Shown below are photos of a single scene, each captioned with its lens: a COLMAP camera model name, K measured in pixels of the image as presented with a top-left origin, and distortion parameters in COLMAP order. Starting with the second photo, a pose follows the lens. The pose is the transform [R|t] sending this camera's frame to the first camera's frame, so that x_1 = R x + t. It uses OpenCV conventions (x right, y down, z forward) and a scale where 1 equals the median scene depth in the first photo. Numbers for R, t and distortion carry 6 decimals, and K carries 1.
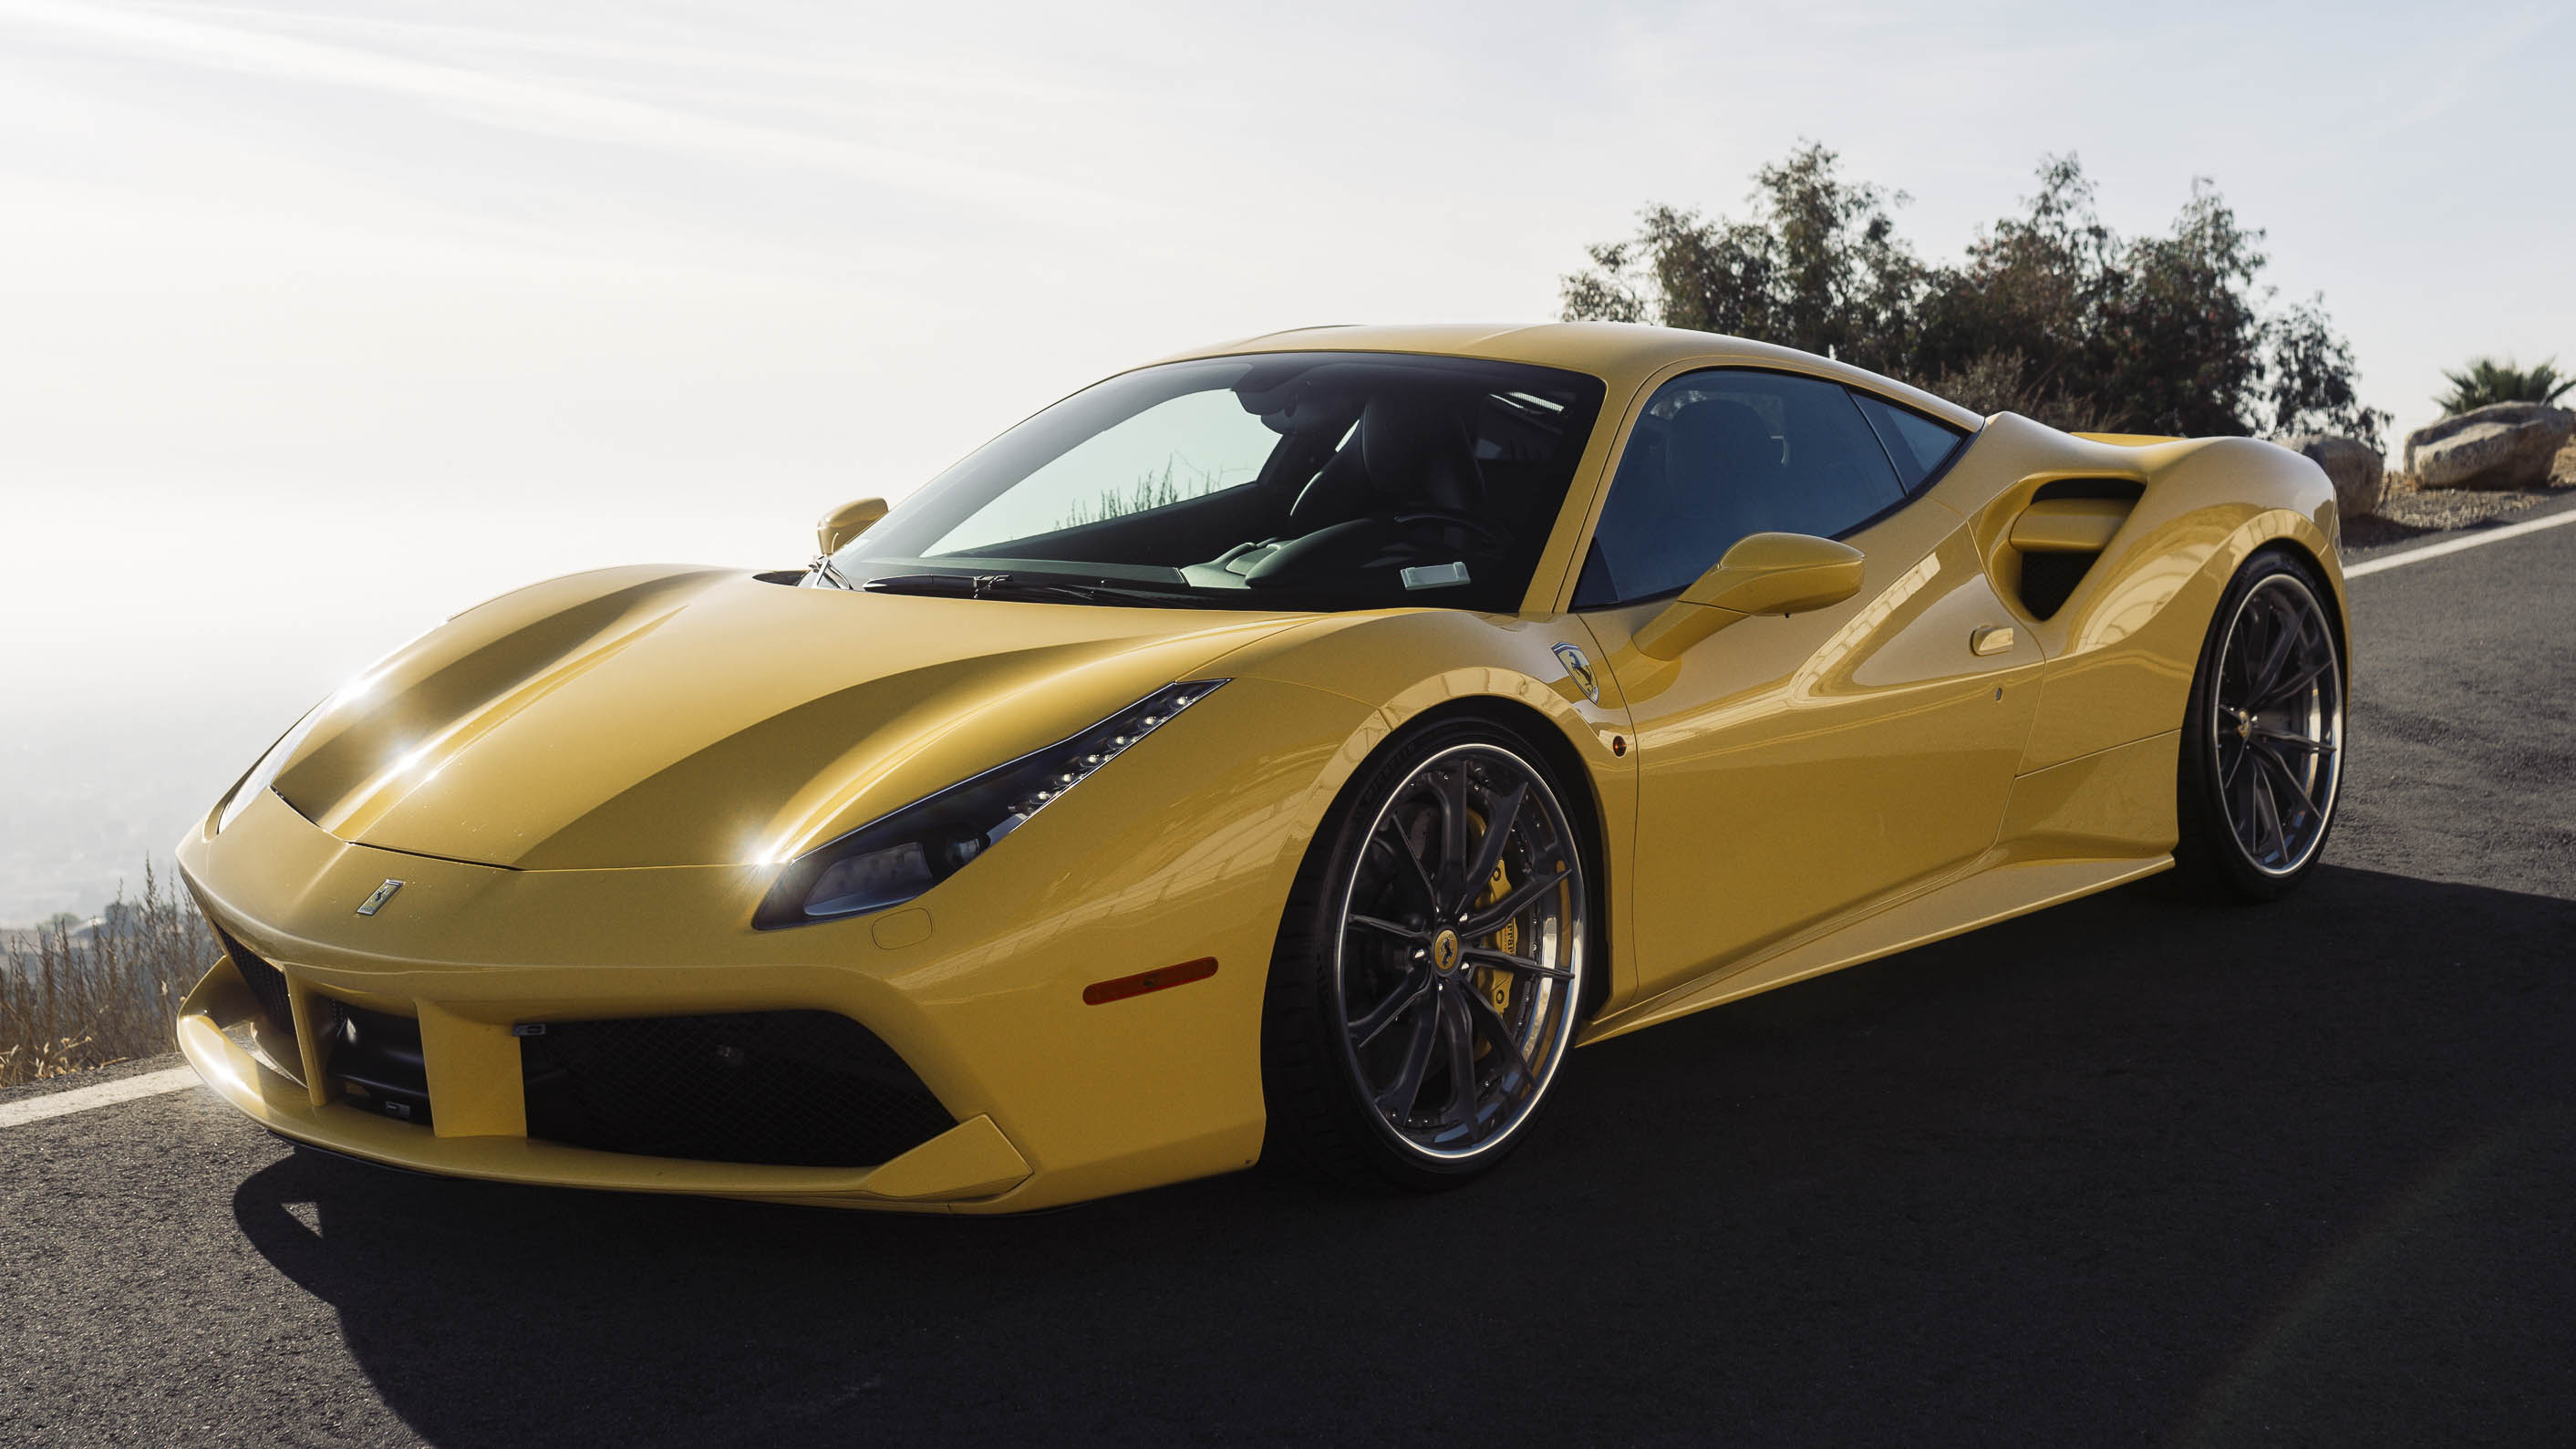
lens RADIAL K [[3207.1, 0, 1282.5], [0, 3207.1, 721.2], [0, 0, 1]] dist [-0.017997, 0.000000]
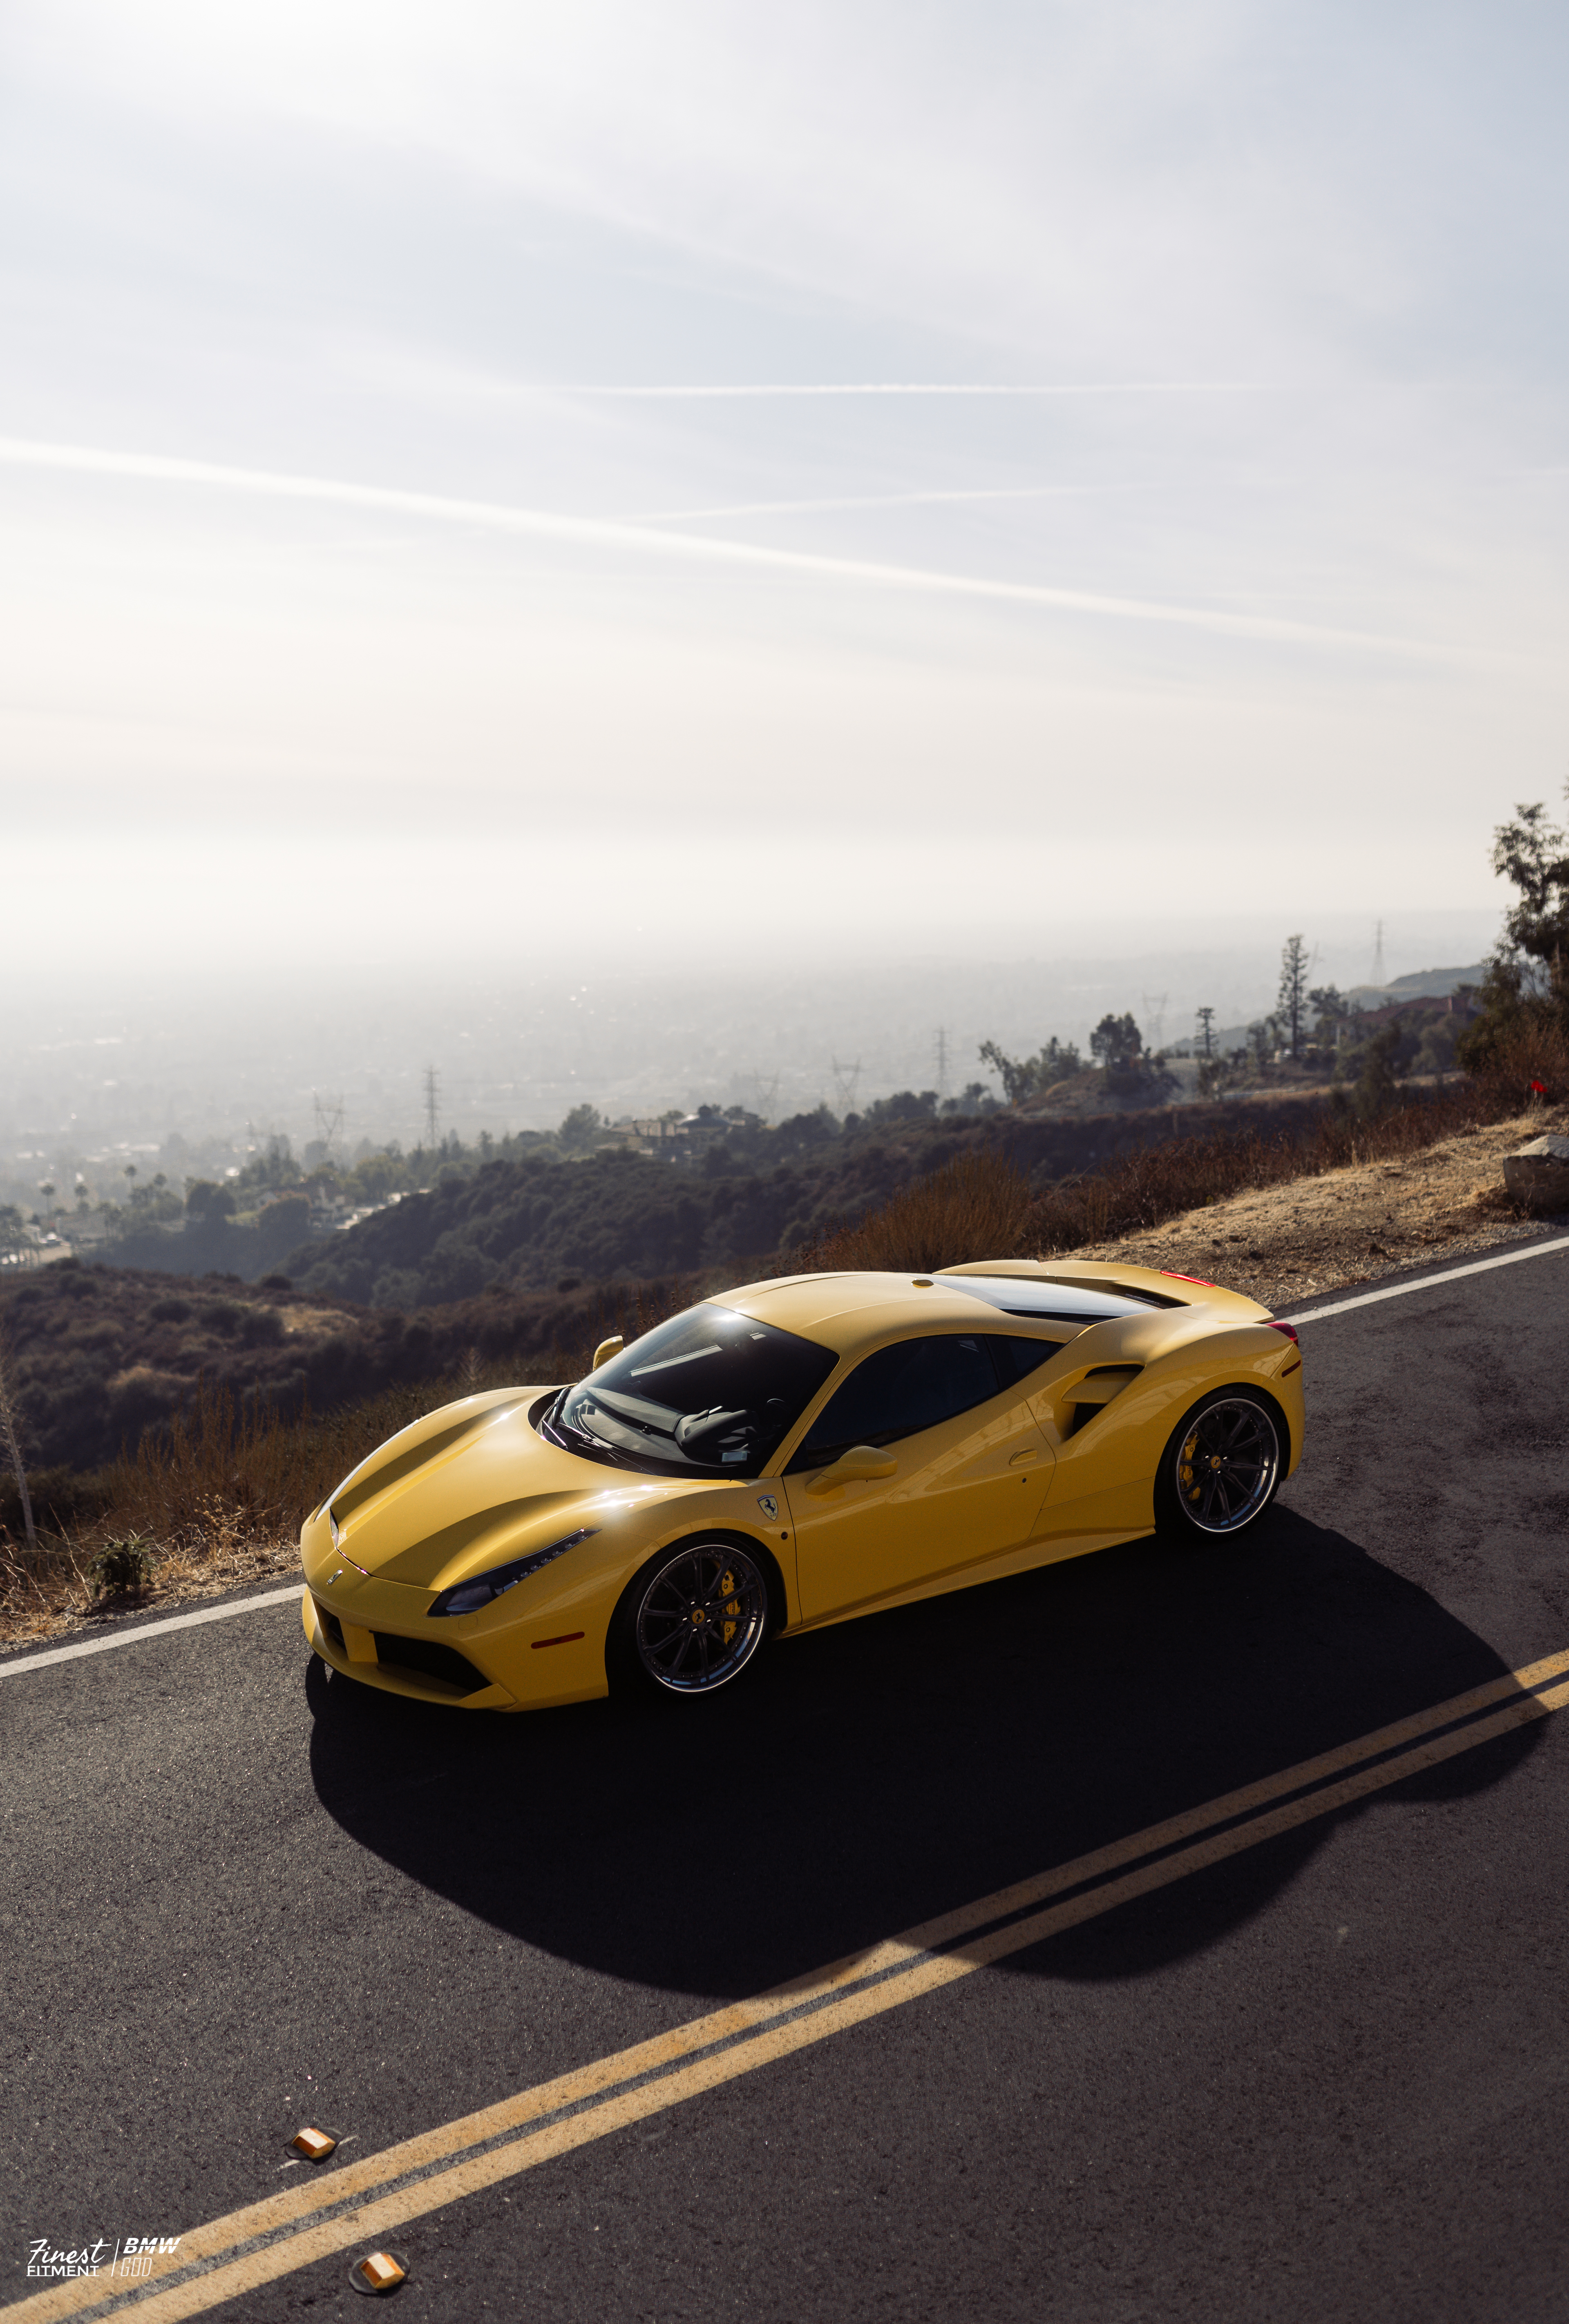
lens RADIAL K [[2248.5, 0, 791.3], [0, 2248.5, 1167.8], [0, 0, 1]] dist [-0.002499, 0.000000]
pose [[0.946925, 0.036187, -0.319411, 0.119523], [-0.005133, 0.995219, 0.097534, -0.081945], [0.321413, -0.090718, 0.942583, -0.123549]]
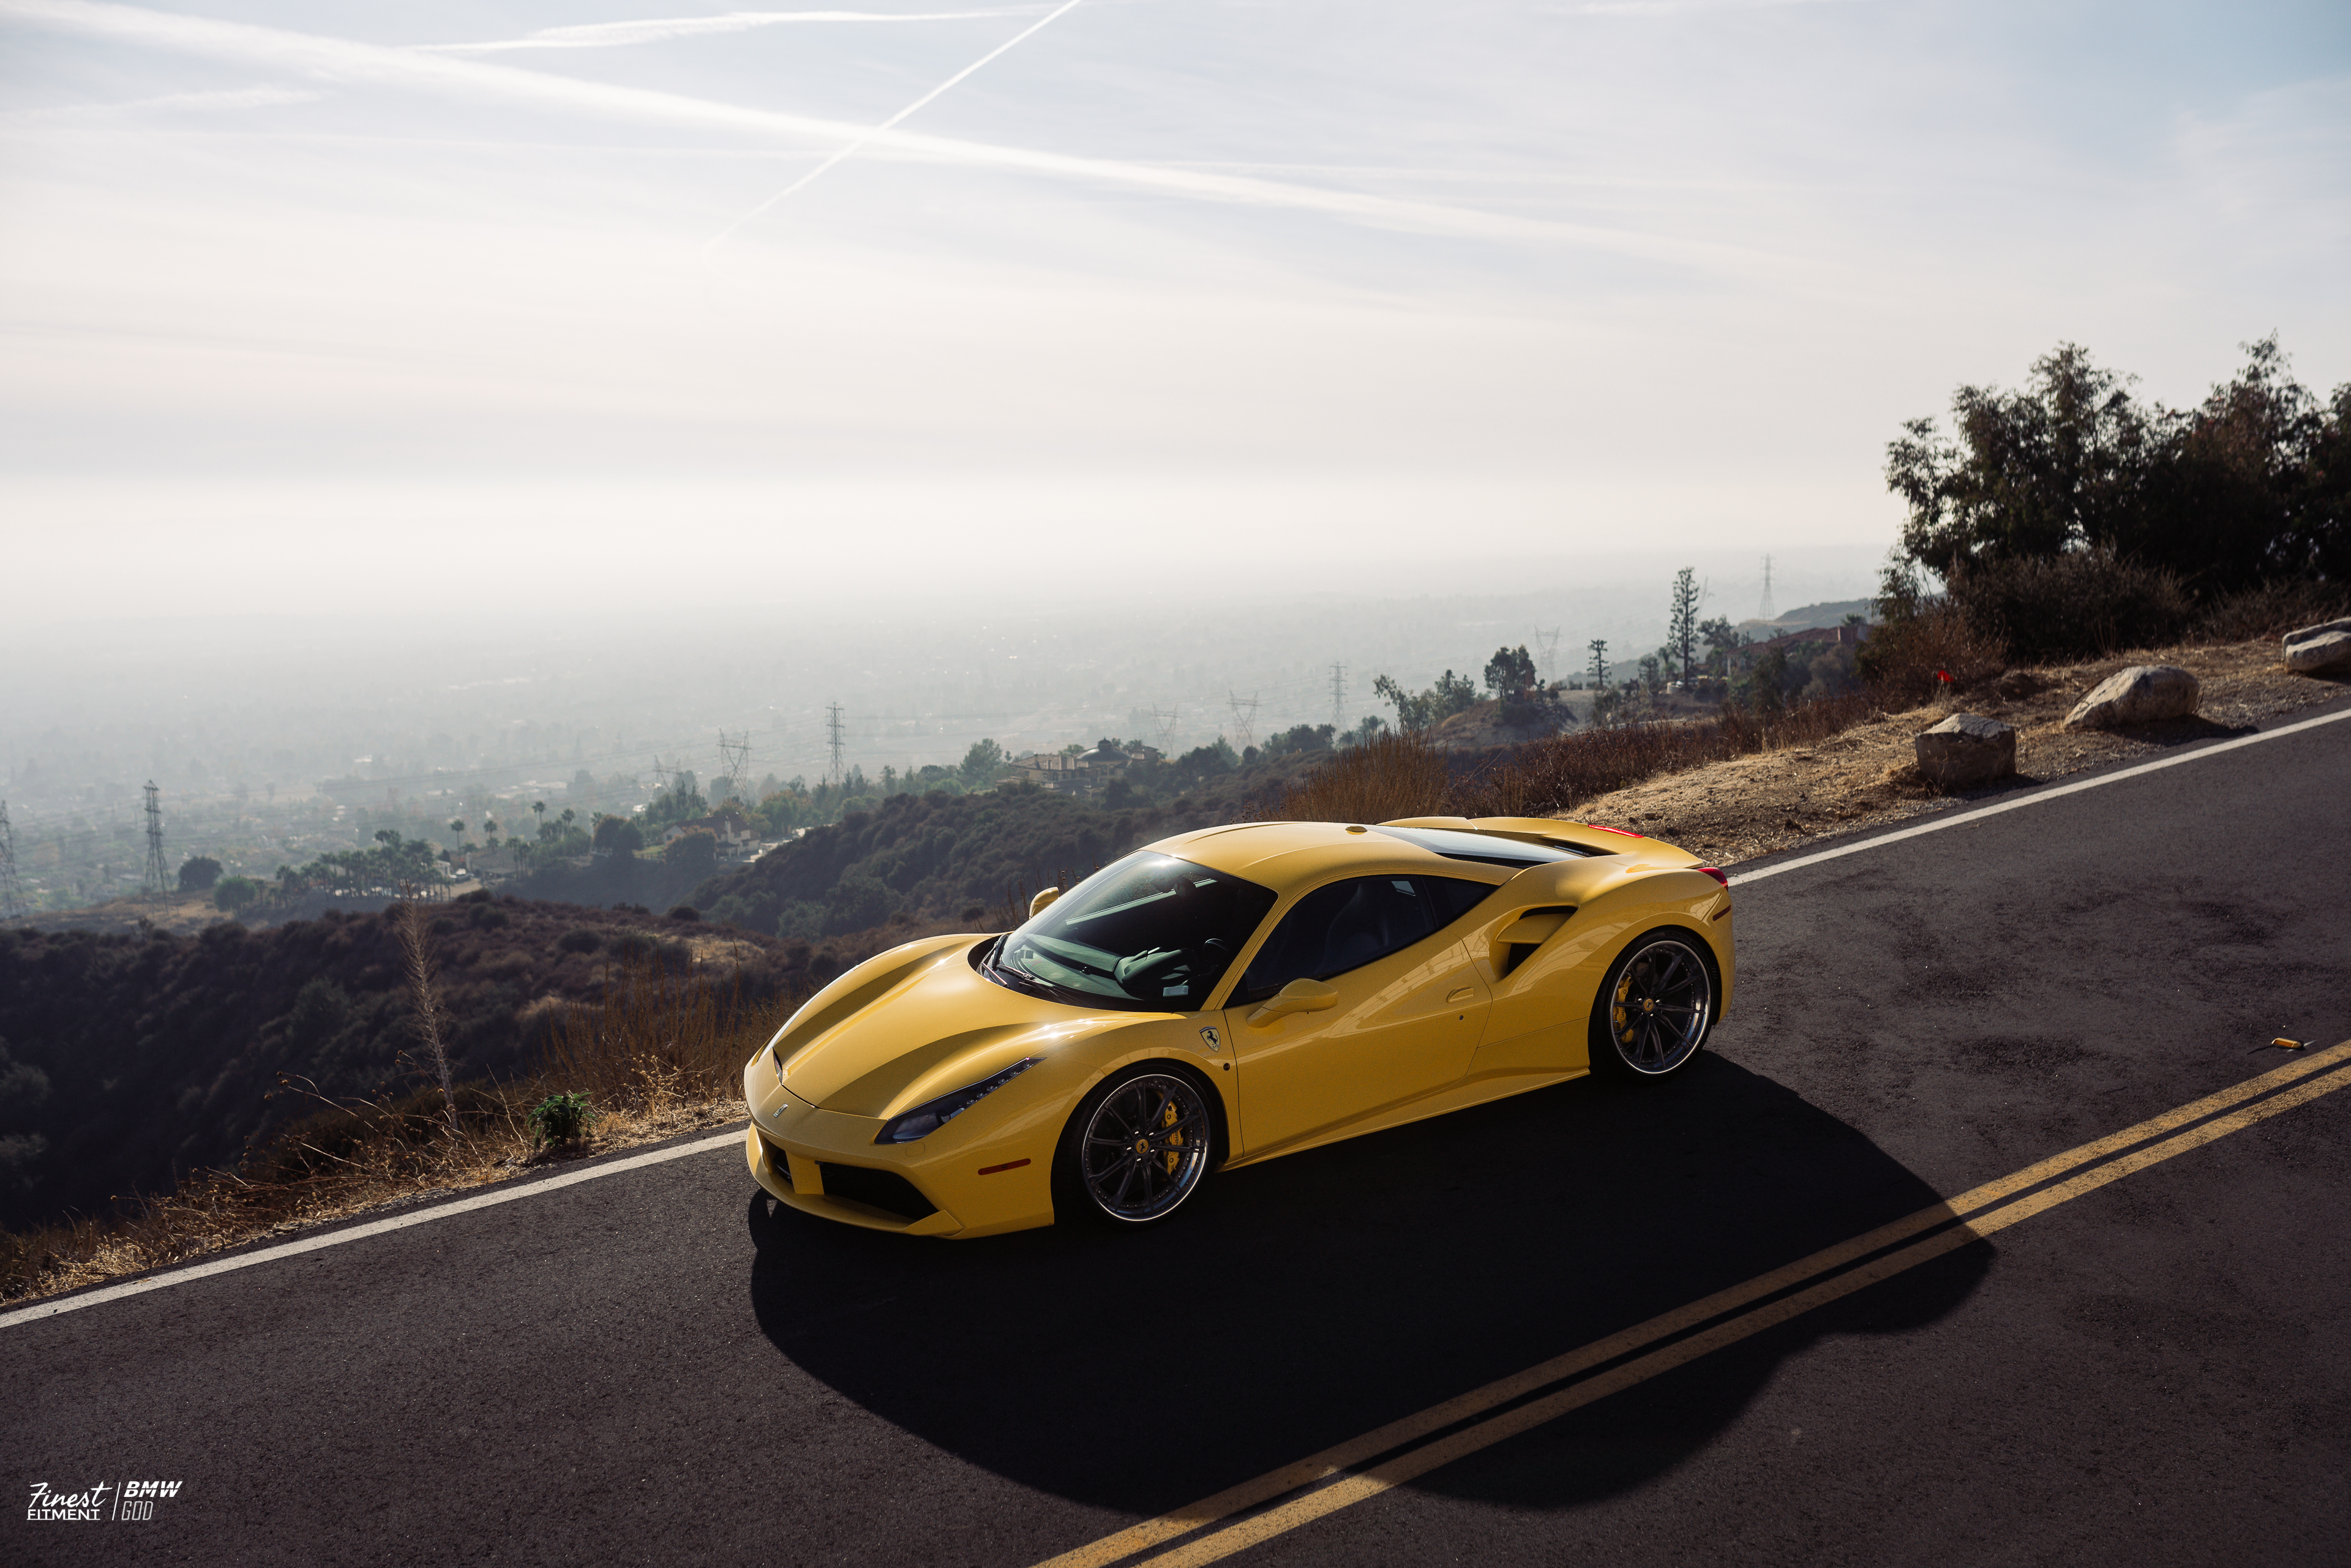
lens RADIAL K [[2217.0, 0, 1183.9], [0, 2217.0, 771.3], [0, 0, 1]] dist [-0.006927, 0.000000]
pose [[0.946631, 0.025810, -0.321284, 0.113483], [0.000232, 0.996734, 0.080756, -0.066512], [0.322319, -0.076520, 0.943533, -0.125634]]
